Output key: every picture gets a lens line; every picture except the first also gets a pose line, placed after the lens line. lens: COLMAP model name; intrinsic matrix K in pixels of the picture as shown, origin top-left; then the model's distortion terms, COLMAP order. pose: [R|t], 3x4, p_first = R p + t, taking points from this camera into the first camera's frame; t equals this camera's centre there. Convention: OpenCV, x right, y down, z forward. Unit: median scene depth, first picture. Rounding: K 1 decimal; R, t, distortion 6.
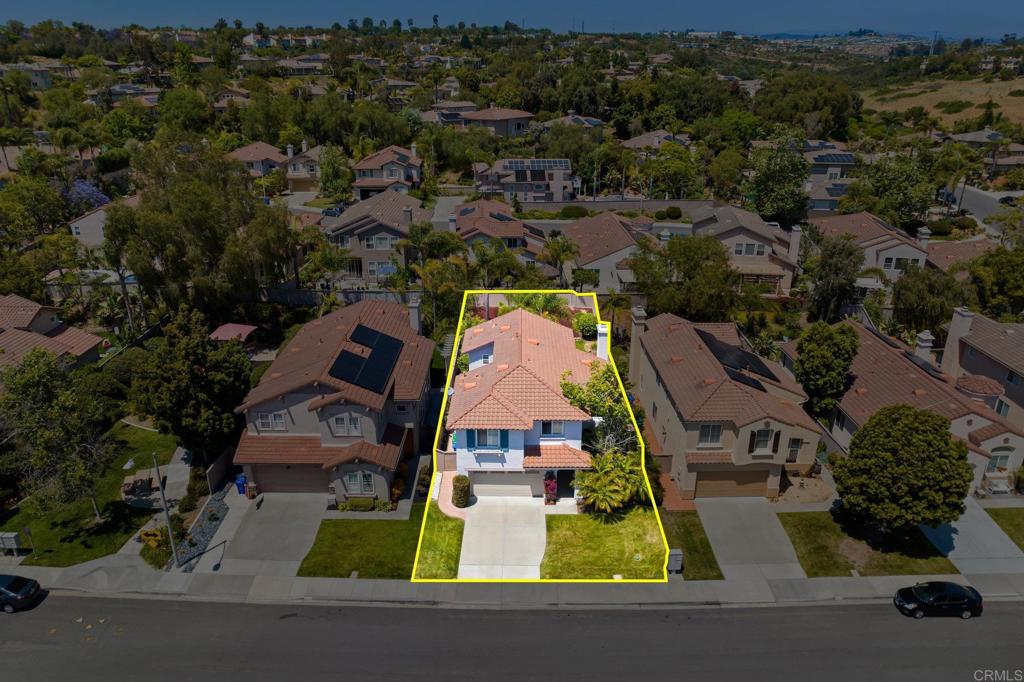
lens RADIAL K [[706.2, 0, 512.0], [0, 706.2, 341.0], [0, 0, 1]] dist [-0.007666, -0.000748]
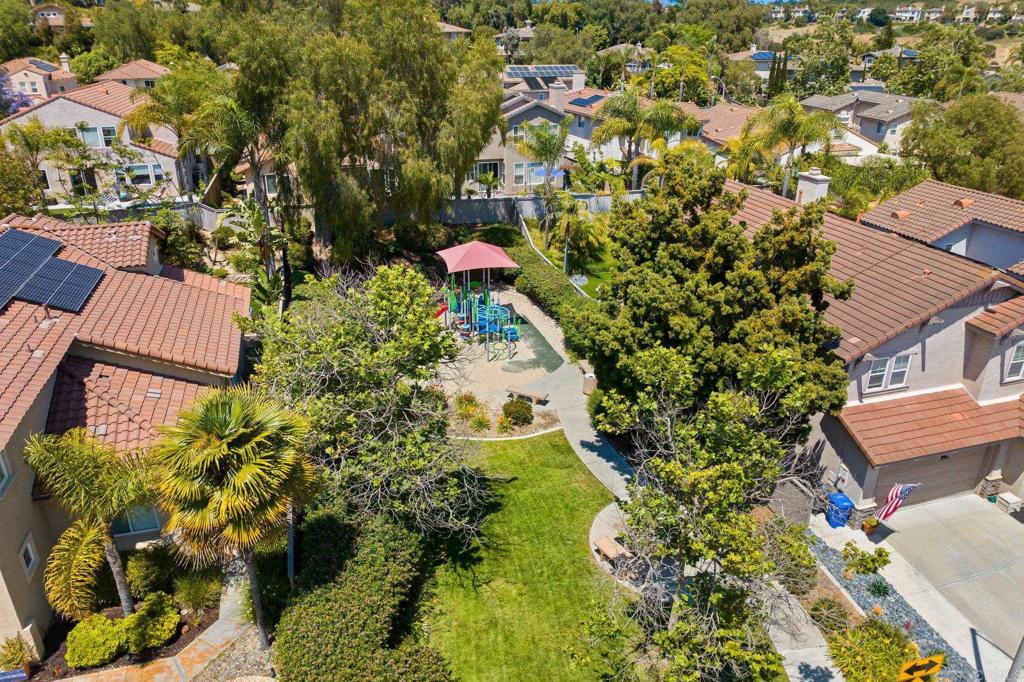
lens RADIAL K [[706.2, 0, 512.0], [0, 706.2, 341.0], [0, 0, 1]] dist [-0.007666, -0.000748]
pose [[0.956662, -0.117997, 0.266224, -0.260578], [0.107033, 0.992712, 0.055374, 0.013116], [-0.270817, -0.024480, 0.962319, 0.214424]]
